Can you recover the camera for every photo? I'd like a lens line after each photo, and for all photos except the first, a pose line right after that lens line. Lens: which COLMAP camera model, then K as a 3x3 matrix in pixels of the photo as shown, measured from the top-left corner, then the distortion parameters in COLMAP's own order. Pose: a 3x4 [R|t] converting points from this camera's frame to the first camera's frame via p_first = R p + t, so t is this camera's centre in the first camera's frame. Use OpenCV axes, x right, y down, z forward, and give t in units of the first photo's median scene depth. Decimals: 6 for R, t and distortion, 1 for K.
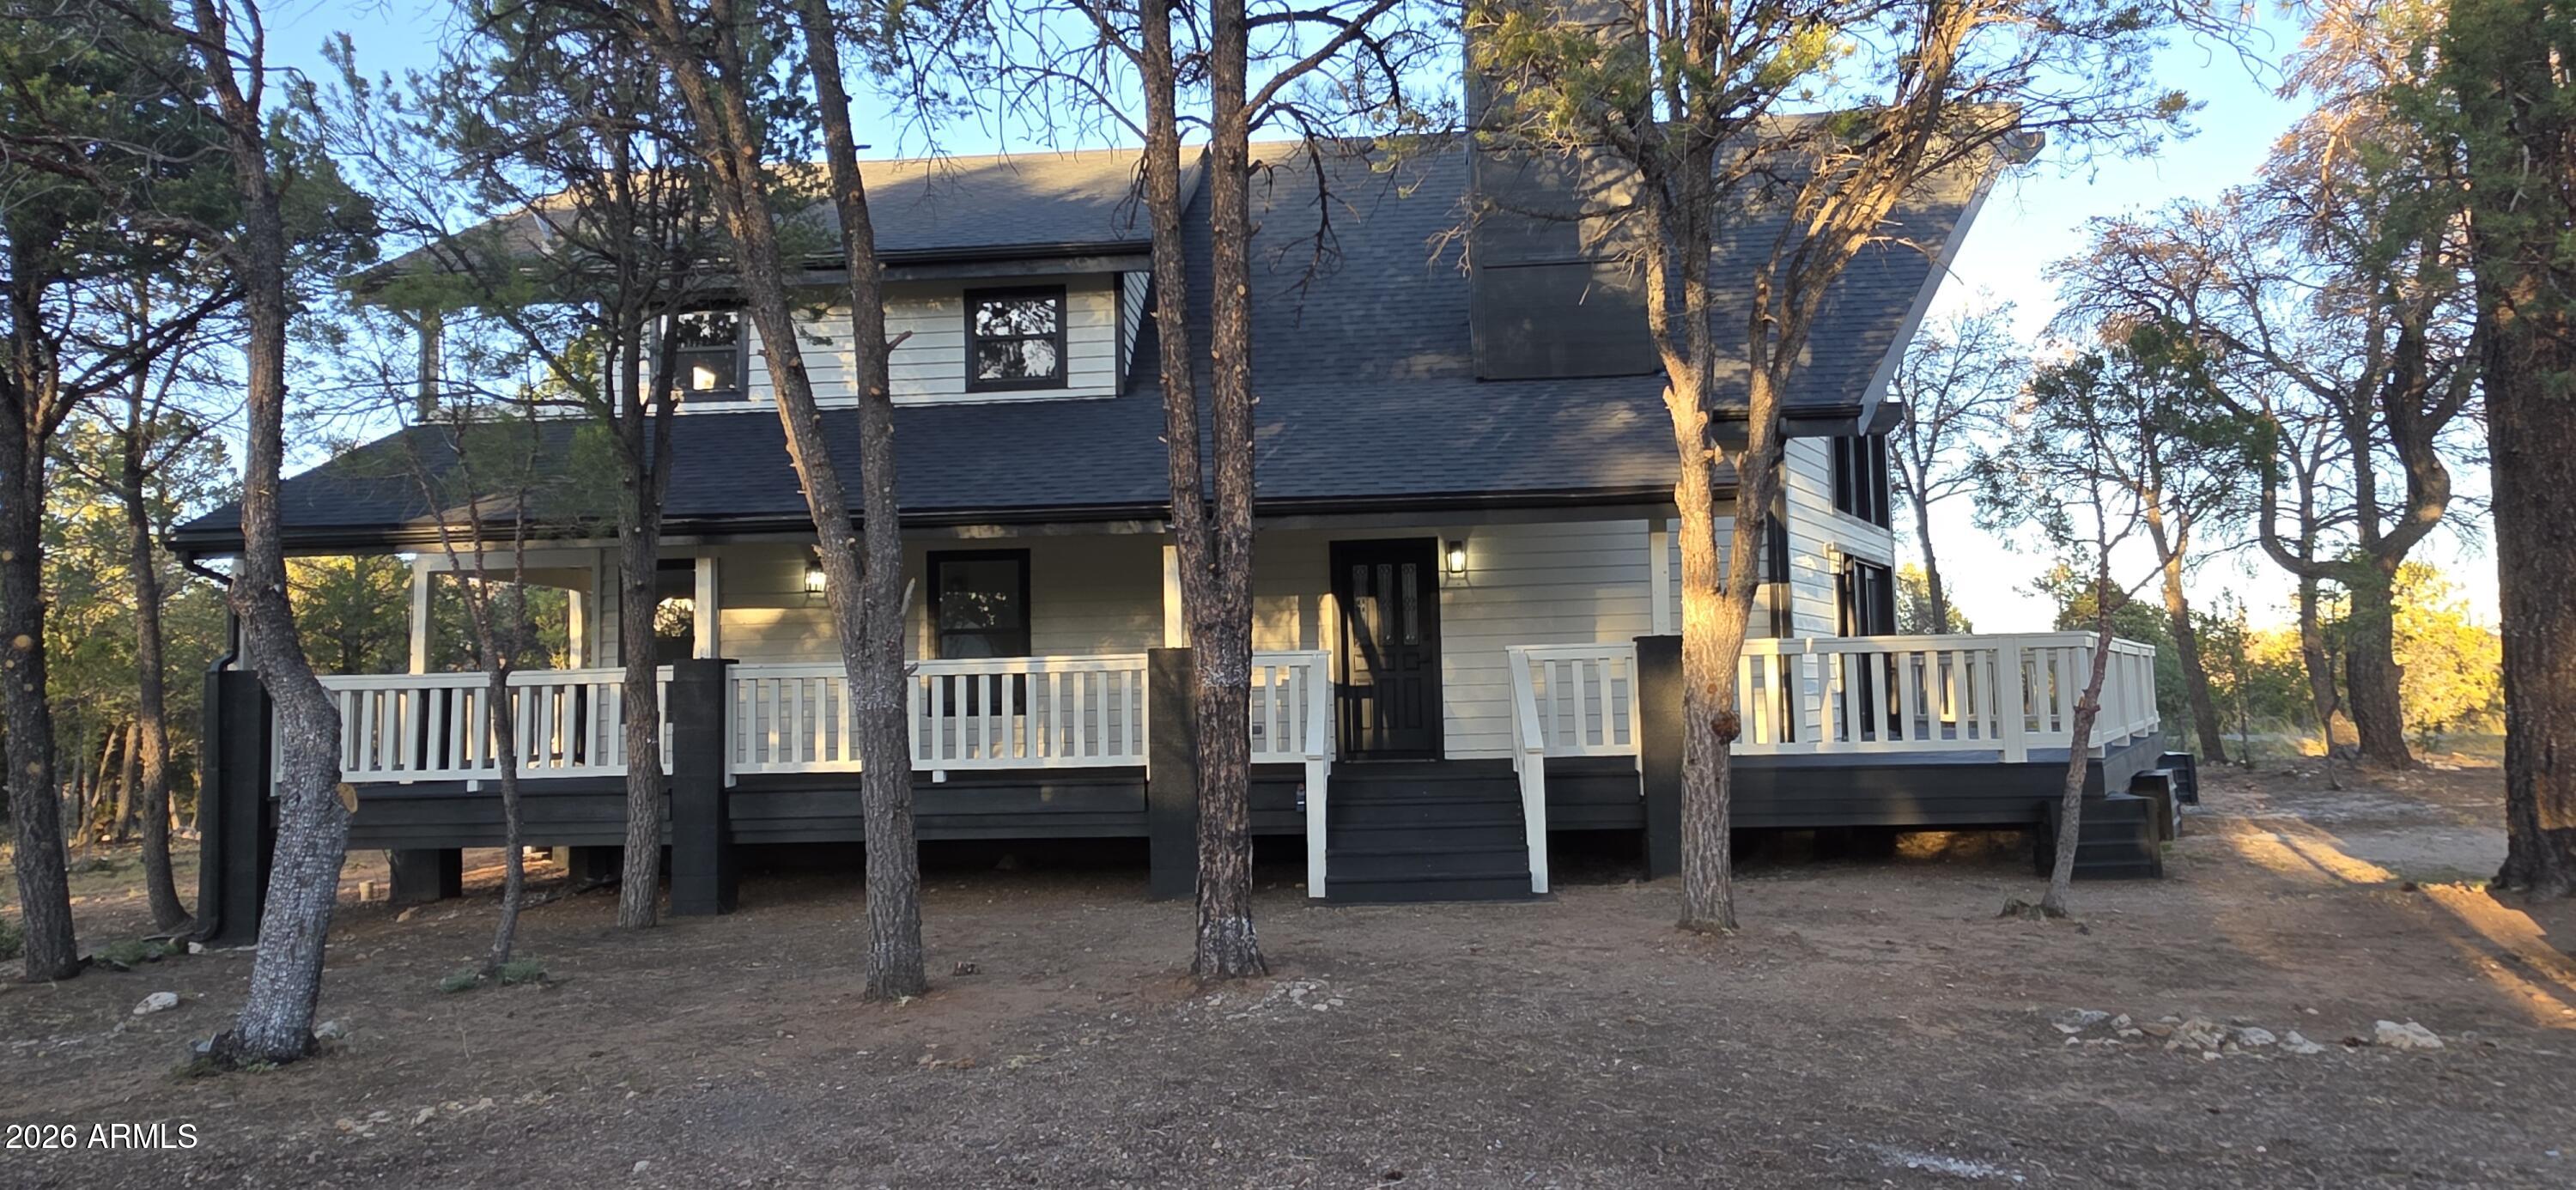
lens RADIAL K [[1453.0, 0, 1292.2], [0, 1453.0, 597.7], [0, 0, 1]] dist [0.005101, -0.003757]
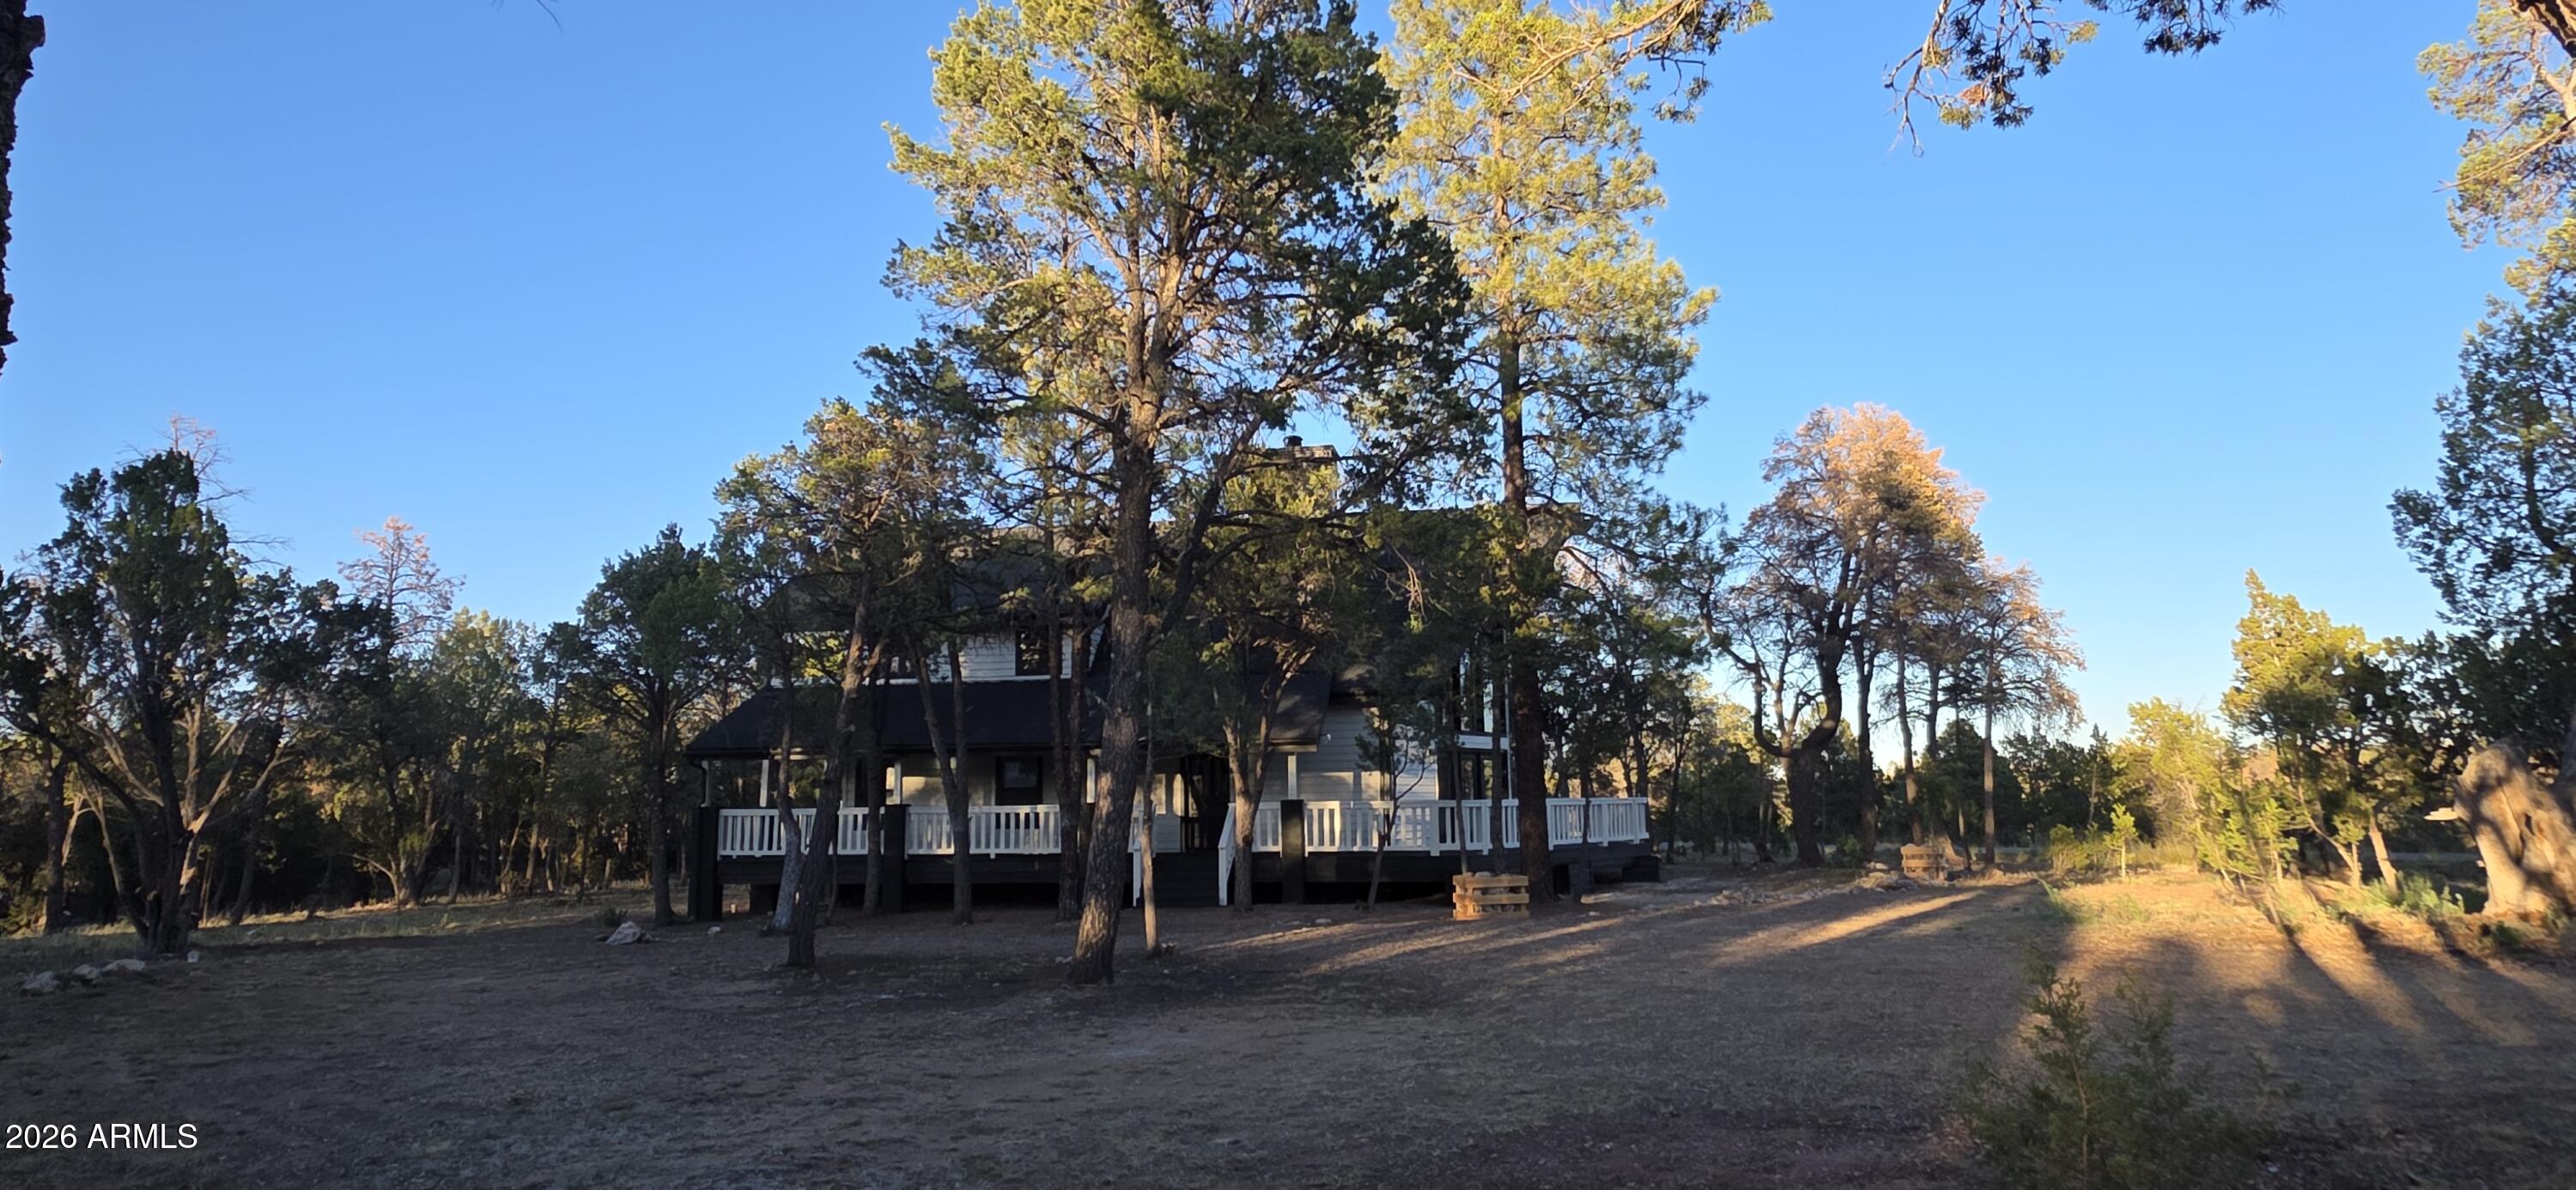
lens RADIAL K [[1453.0, 0, 1290.6], [0, 1453.0, 587.6], [0, 0, 1]] dist [0.005101, -0.003757]
pose [[0.995628, -0.001834, -0.093390, 0.453849], [-0.004993, 0.997333, -0.072819, -0.141066], [0.093274, 0.072967, 0.992963, -1.312955]]
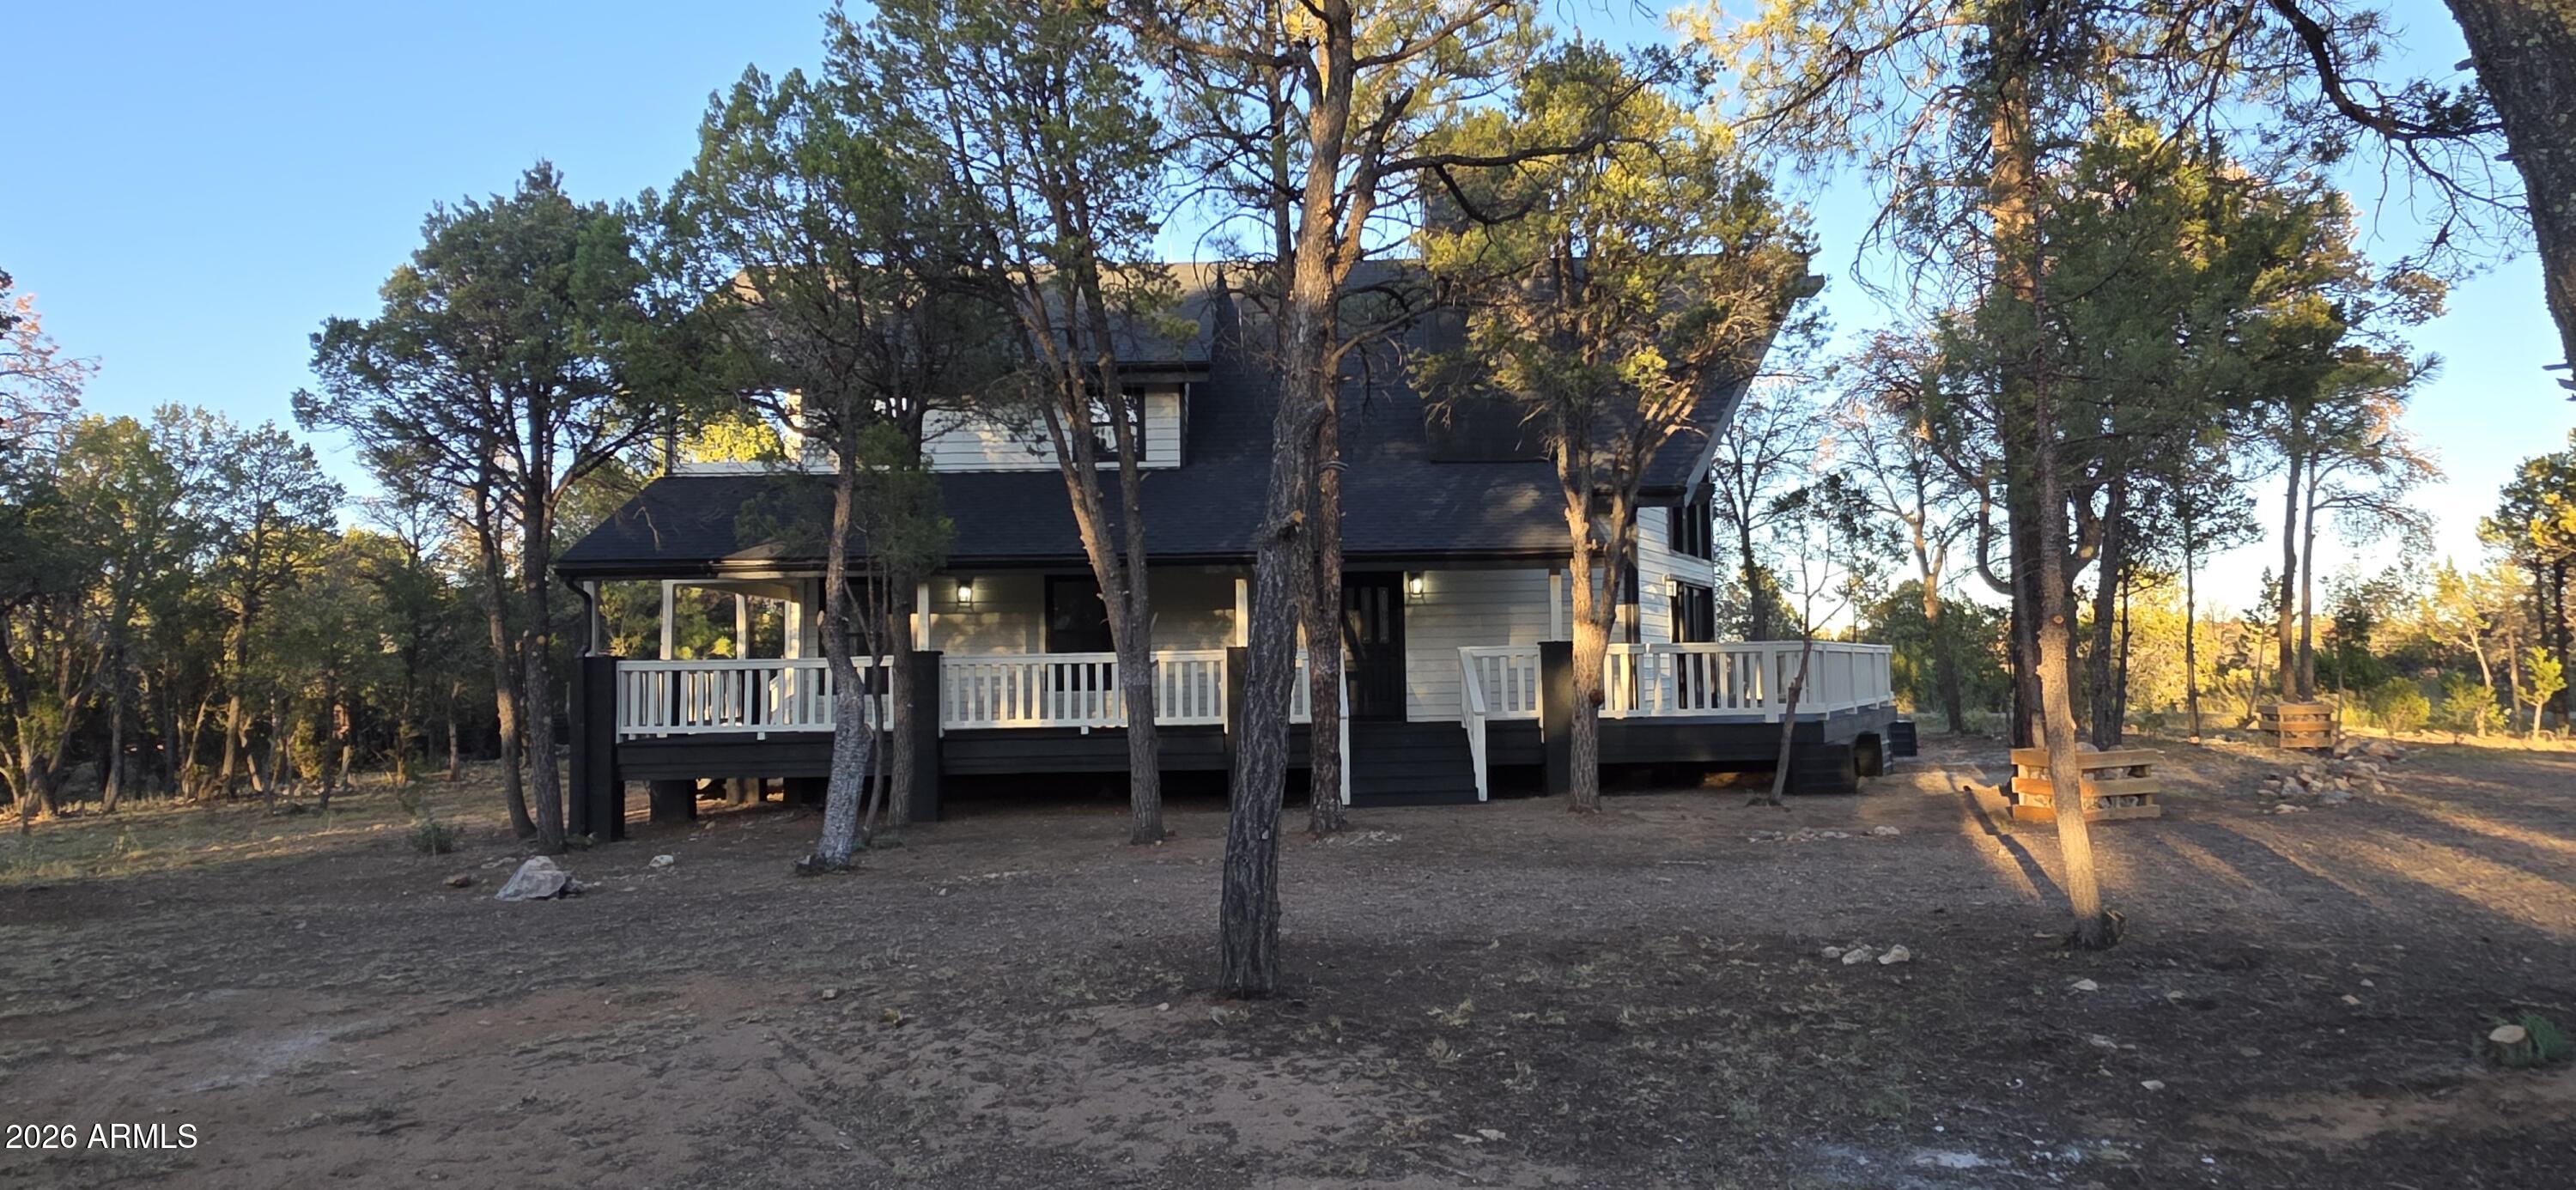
lens RADIAL K [[1453.0, 0, 1292.4], [0, 1453.0, 588.9], [0, 0, 1]] dist [0.005101, -0.003757]
pose [[0.996247, 0.011934, 0.085724, -0.157694], [-0.012644, 0.999890, 0.007740, -0.037804], [-0.085622, -0.008794, 0.996289, -0.514738]]
